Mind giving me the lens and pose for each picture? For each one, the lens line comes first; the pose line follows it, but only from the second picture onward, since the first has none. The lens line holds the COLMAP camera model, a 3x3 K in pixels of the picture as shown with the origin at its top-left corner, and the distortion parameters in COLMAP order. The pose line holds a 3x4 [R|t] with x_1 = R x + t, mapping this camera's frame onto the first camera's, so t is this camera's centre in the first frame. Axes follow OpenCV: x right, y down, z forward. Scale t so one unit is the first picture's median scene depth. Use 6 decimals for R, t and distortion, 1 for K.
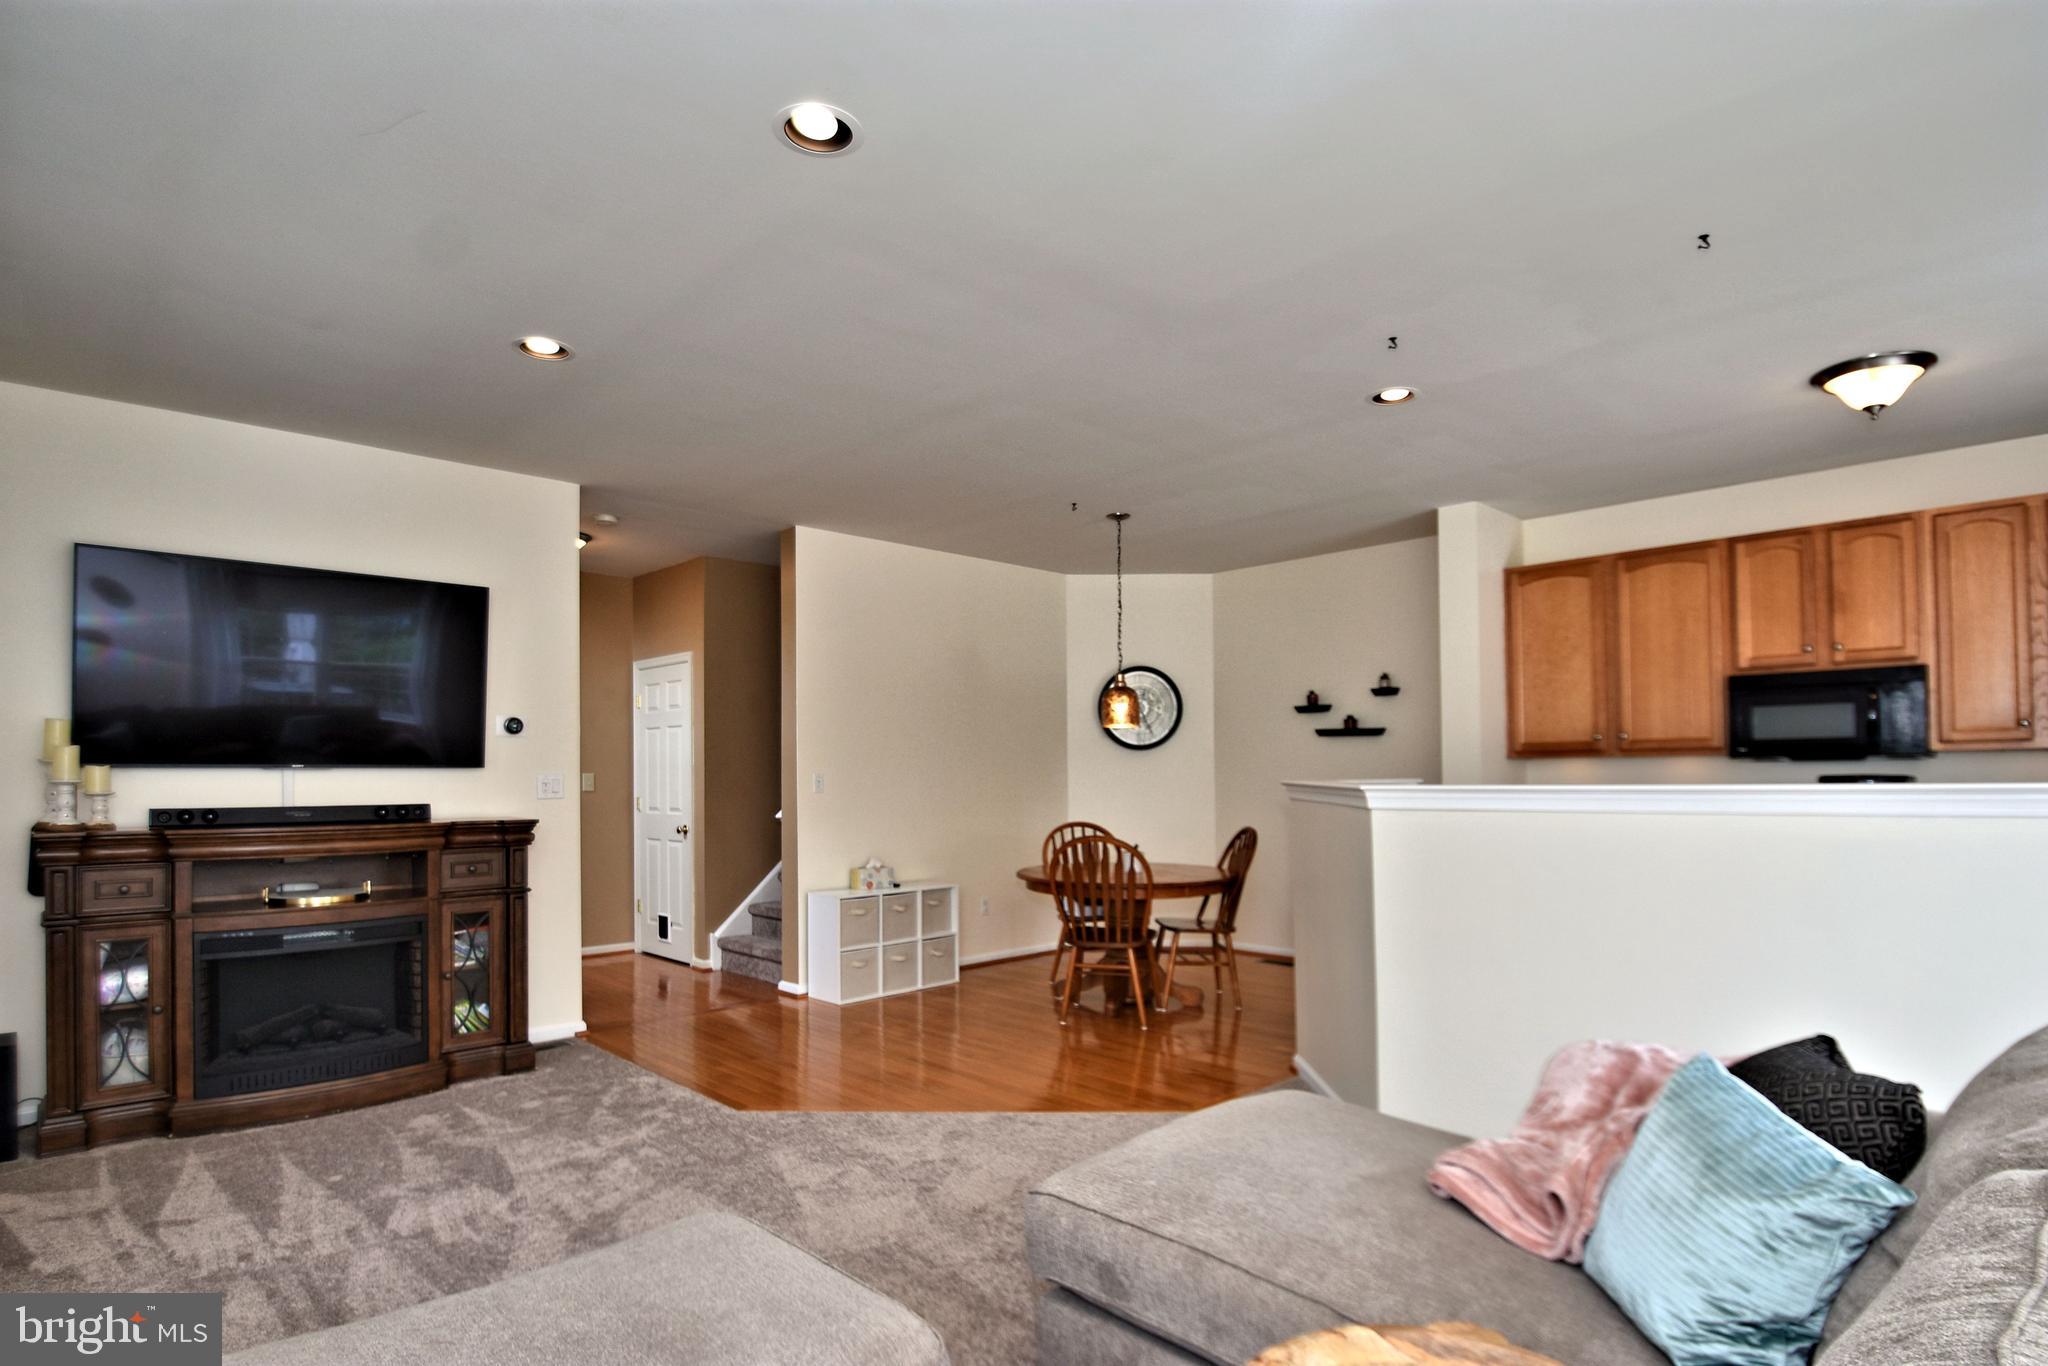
lens RADIAL K [[1070.4, 0, 1023.8], [0, 1070.4, 765.9], [0, 0, 1]] dist [-0.001791, -0.000509]
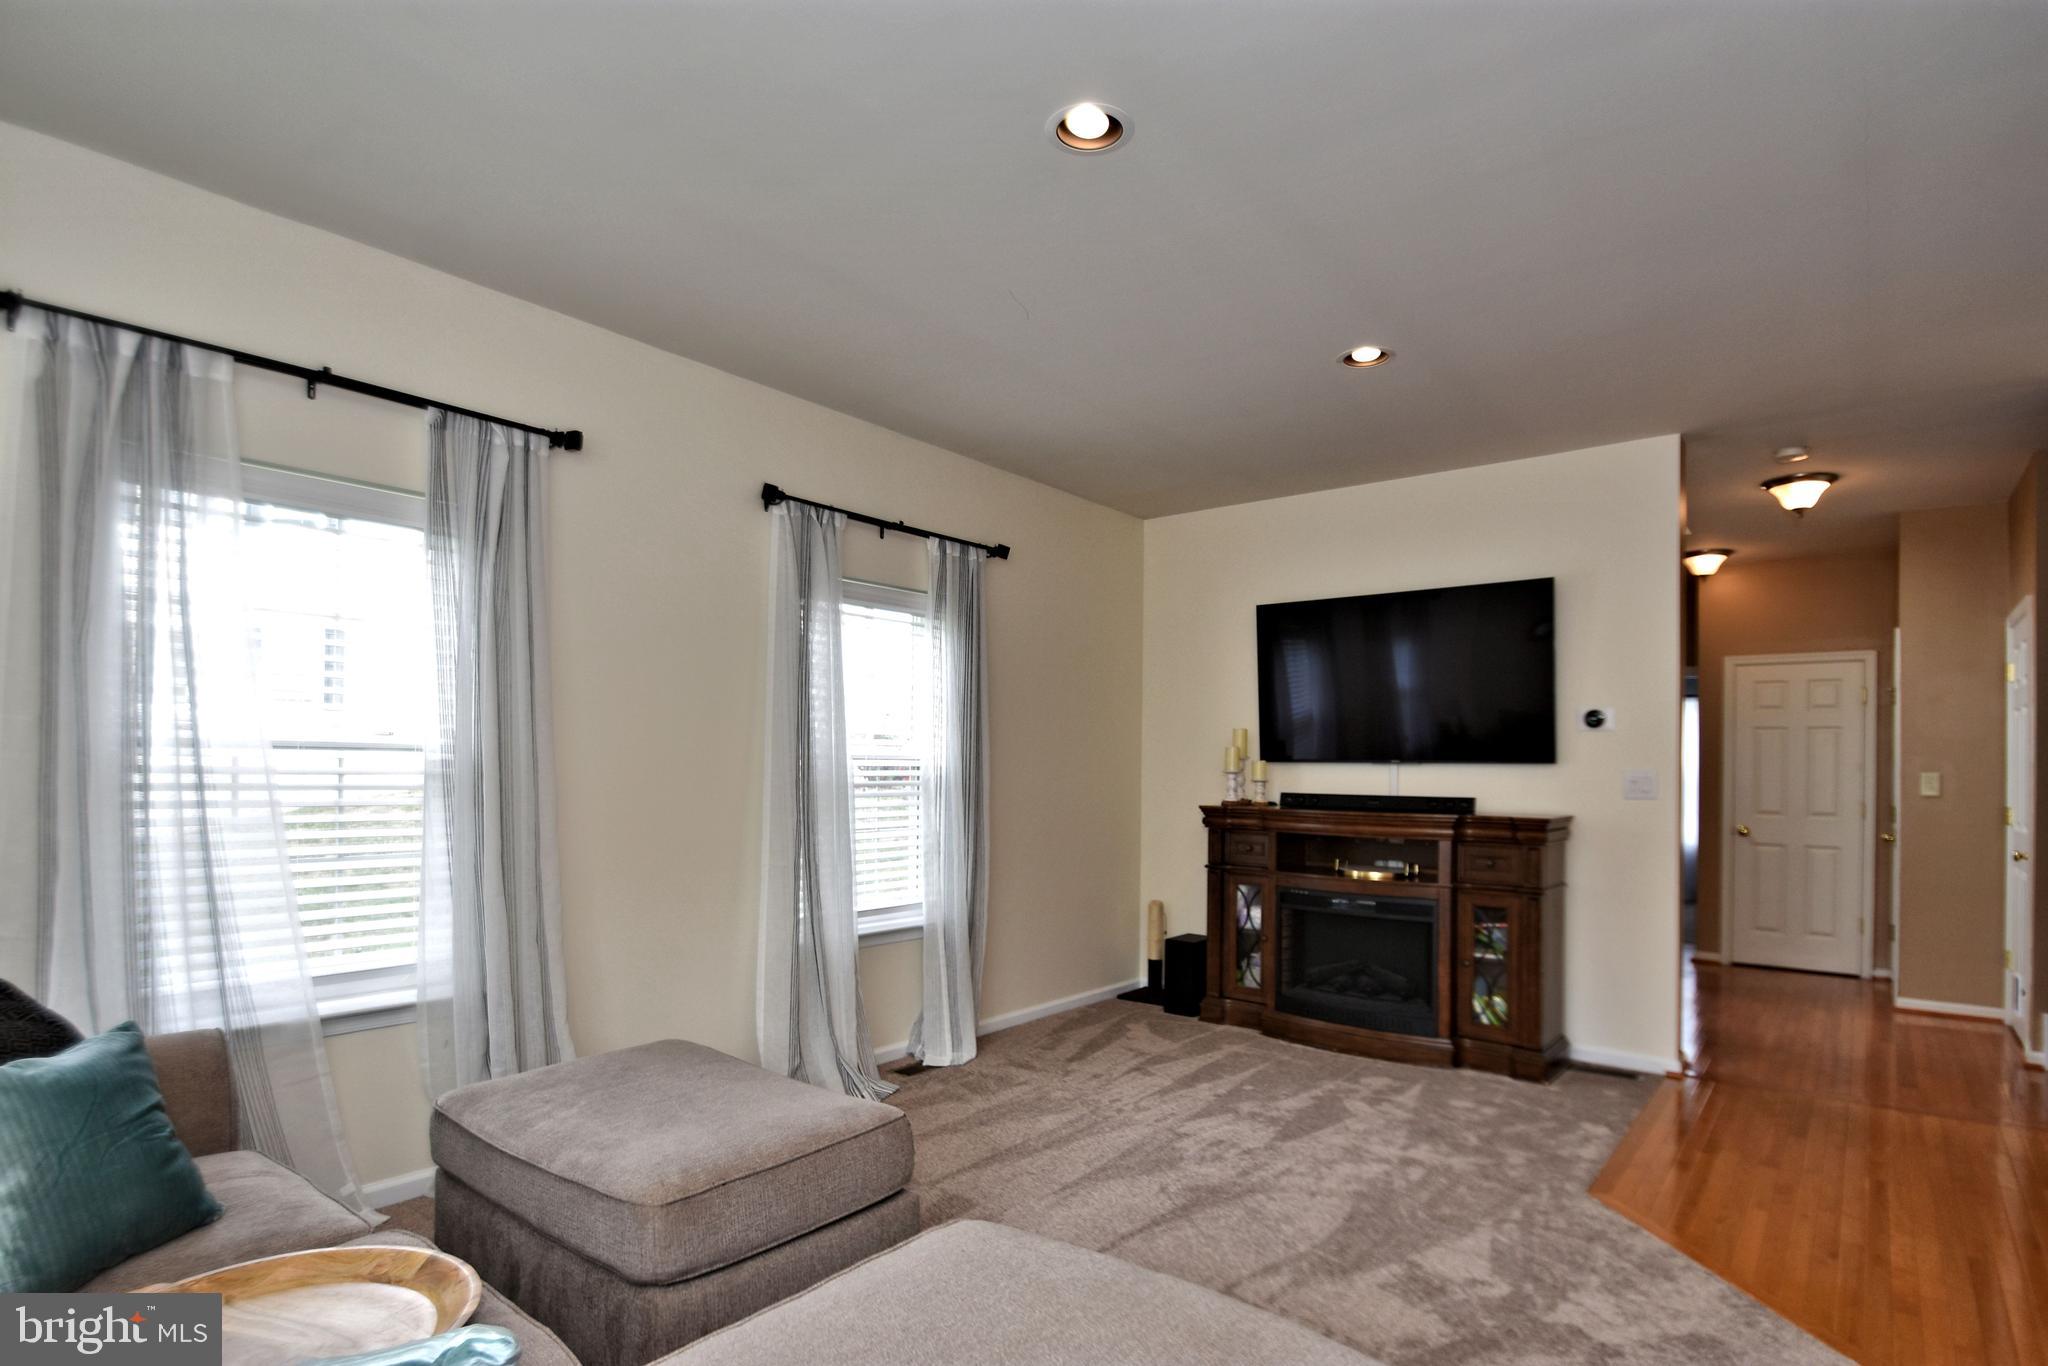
lens RADIAL K [[1070.4, 0, 1023.8], [0, 1070.4, 765.9], [0, 0, 1]] dist [-0.001791, -0.000509]
pose [[0.123952, 0.004803, -0.992277, 0.425669], [-0.002807, 0.999986, 0.004490, 0.000989], [0.992284, 0.002229, 0.123964, 0.432093]]
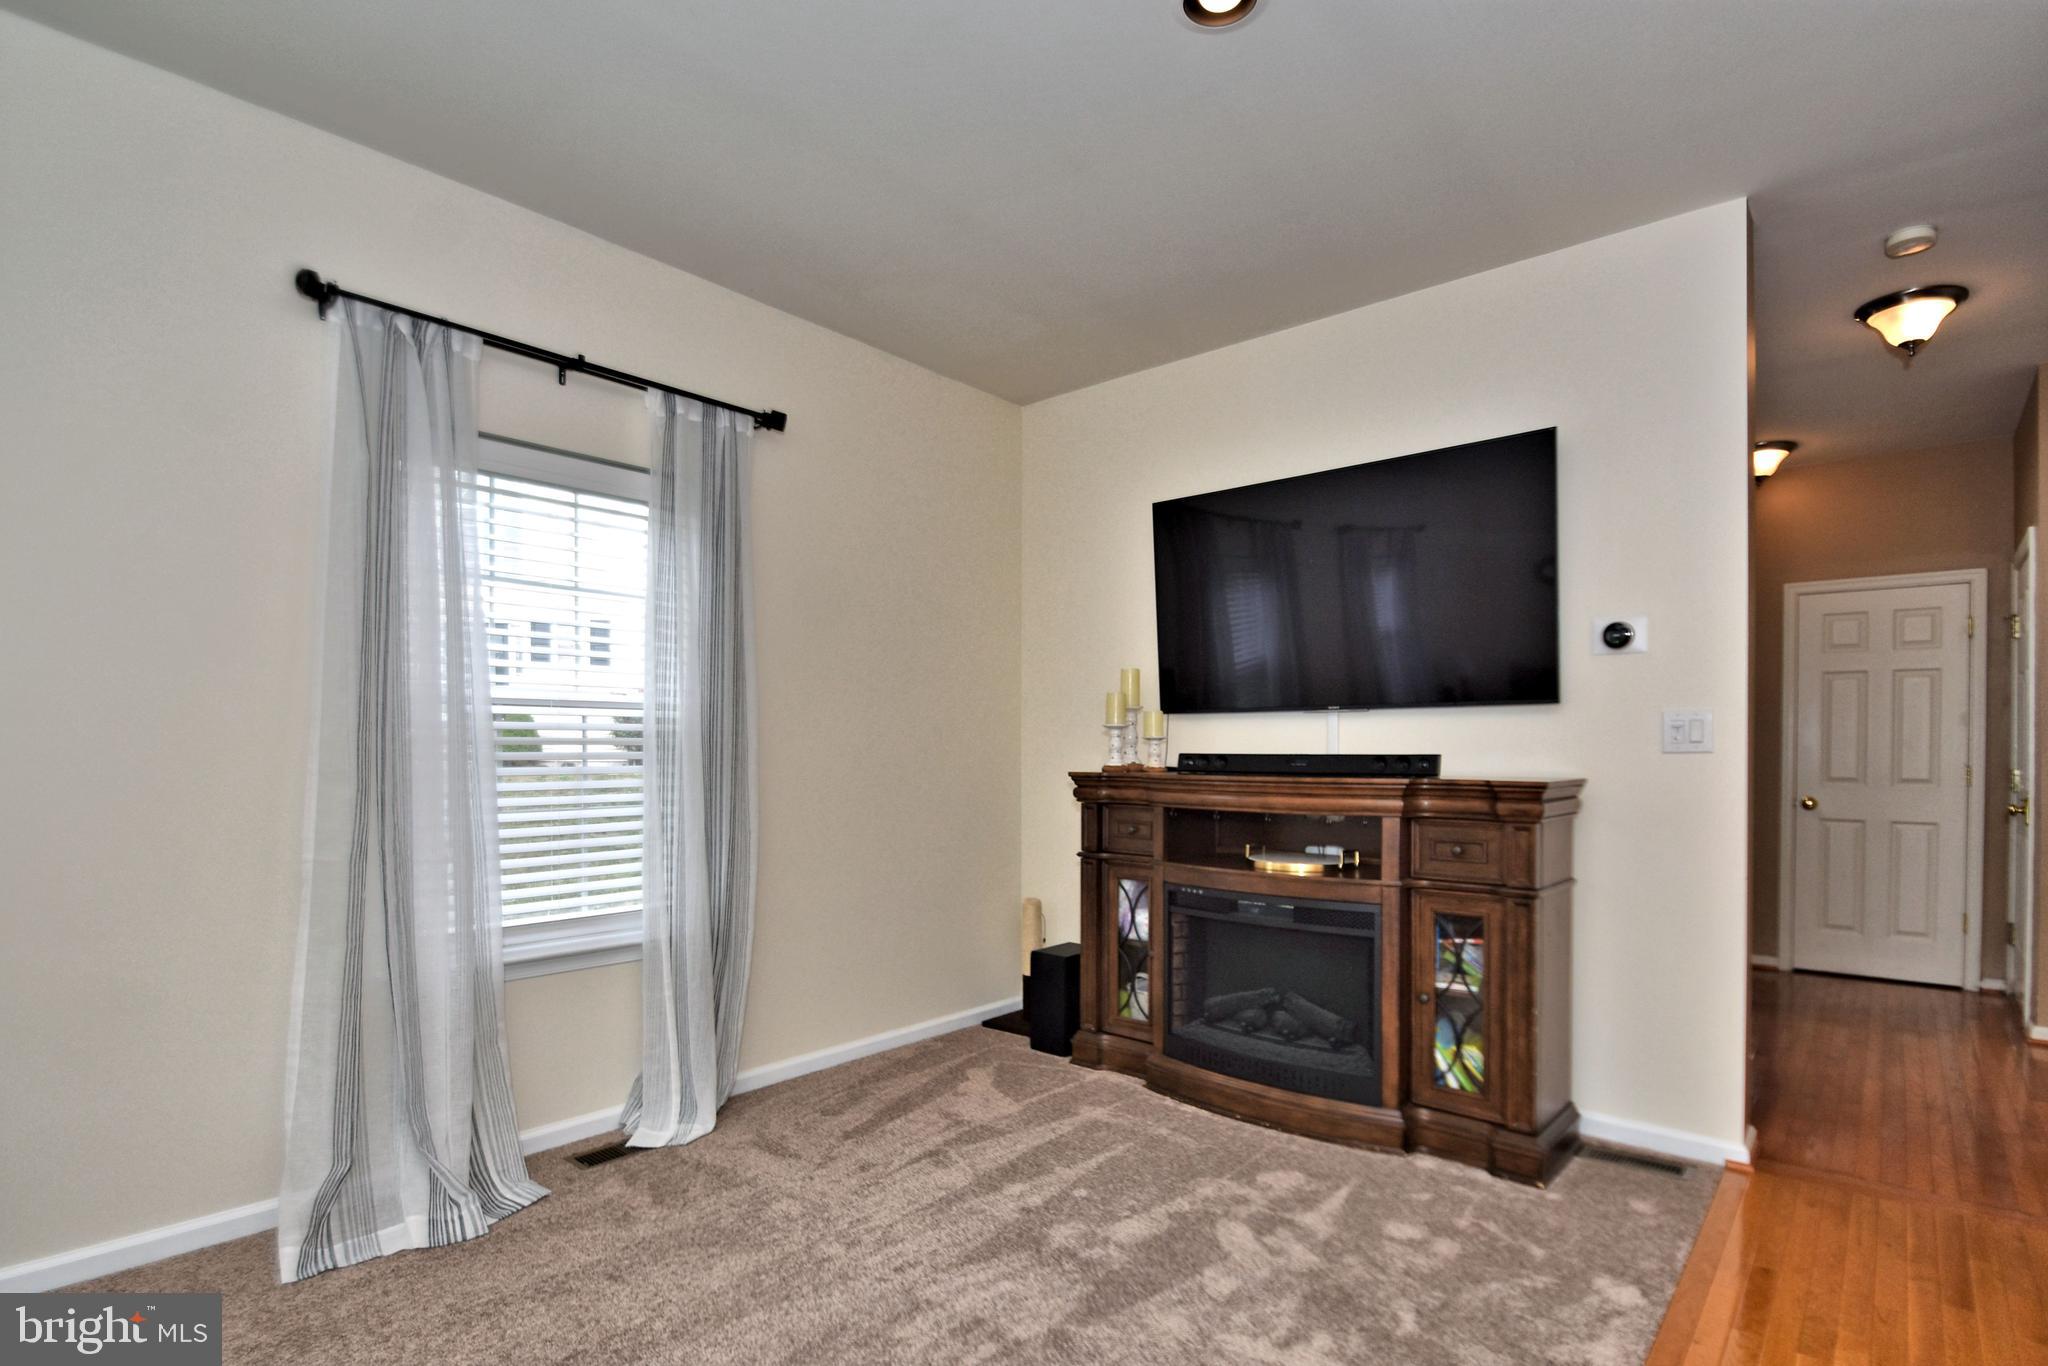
lens RADIAL K [[1009.7, 0, 1028.6], [0, 1009.7, 763.1], [0, 0, 1]] dist [0.005722, -0.012051]
pose [[0.086526, 0.015709, -0.996126, 0.096357], [0.005802, 0.999851, 0.016271, 0.028580], [0.996233, -0.007188, 0.086422, 0.664993]]
